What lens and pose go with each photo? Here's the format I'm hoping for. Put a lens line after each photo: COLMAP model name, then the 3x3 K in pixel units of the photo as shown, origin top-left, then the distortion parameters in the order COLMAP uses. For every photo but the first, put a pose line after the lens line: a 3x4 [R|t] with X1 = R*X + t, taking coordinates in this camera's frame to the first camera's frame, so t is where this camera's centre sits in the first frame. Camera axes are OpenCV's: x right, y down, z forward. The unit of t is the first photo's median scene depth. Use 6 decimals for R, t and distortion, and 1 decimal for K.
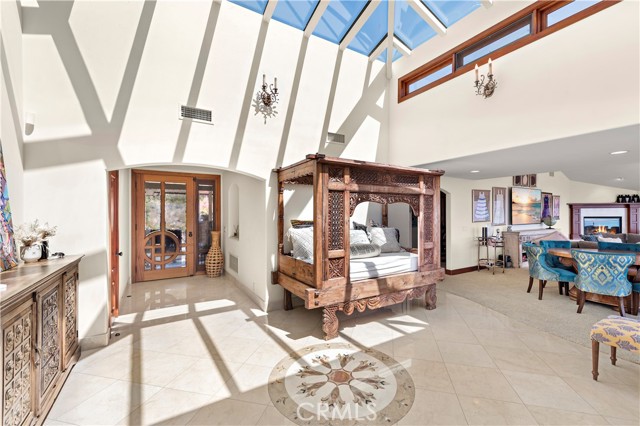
lens RADIAL K [[270.0, 0, 324.2], [0, 270.0, 214.0], [0, 0, 1]] dist [0.012251, -0.002203]
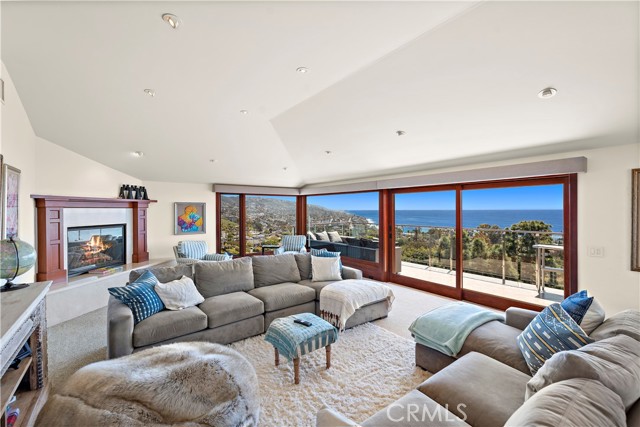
lens RADIAL K [[270.0, 0, 317.2], [0, 270.0, 209.3], [0, 0, 1]] dist [0.012251, -0.002203]
pose [[-0.099883, 0.005261, 0.994985, 0.544924], [0.005774, 0.999972, -0.004708, -0.016241], [-0.994982, 0.005275, -0.099911, 0.734857]]
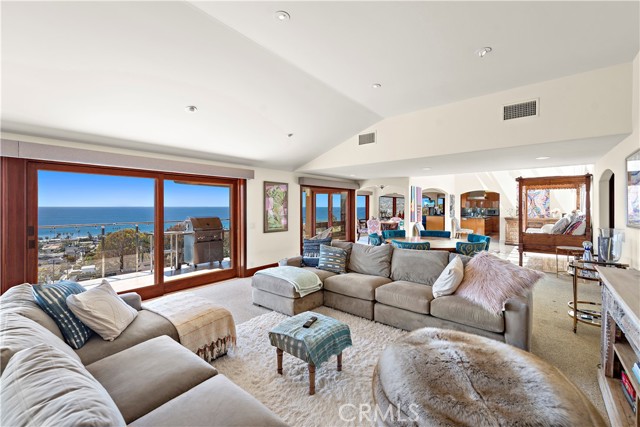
lens RADIAL K [[270.0, 0, 324.9], [0, 270.0, 208.1], [0, 0, 1]] dist [0.012251, -0.002203]
pose [[-0.943103, 0.007088, -0.332424, 0.929769], [0.002748, 0.999905, 0.013524, -0.007580], [0.332488, 0.011841, -0.943033, 0.981719]]
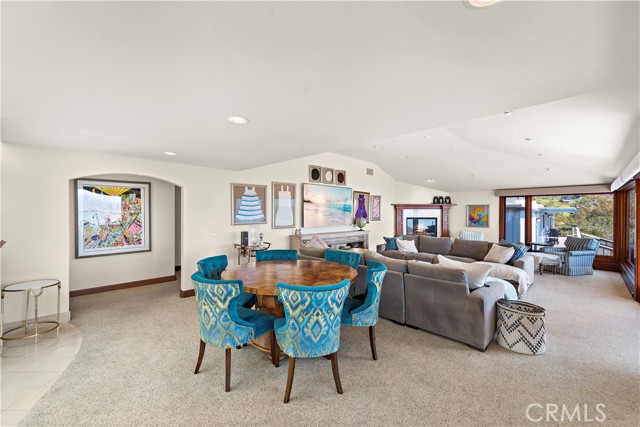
lens RADIAL K [[270.0, 0, 321.5], [0, 270.0, 212.7], [0, 0, 1]] dist [0.012251, -0.002203]
pose [[0.968982, 0.006450, 0.247047, 0.467806], [-0.005929, 0.999978, -0.002853, -0.003302], [-0.247060, 0.001299, 0.968999, 0.141449]]
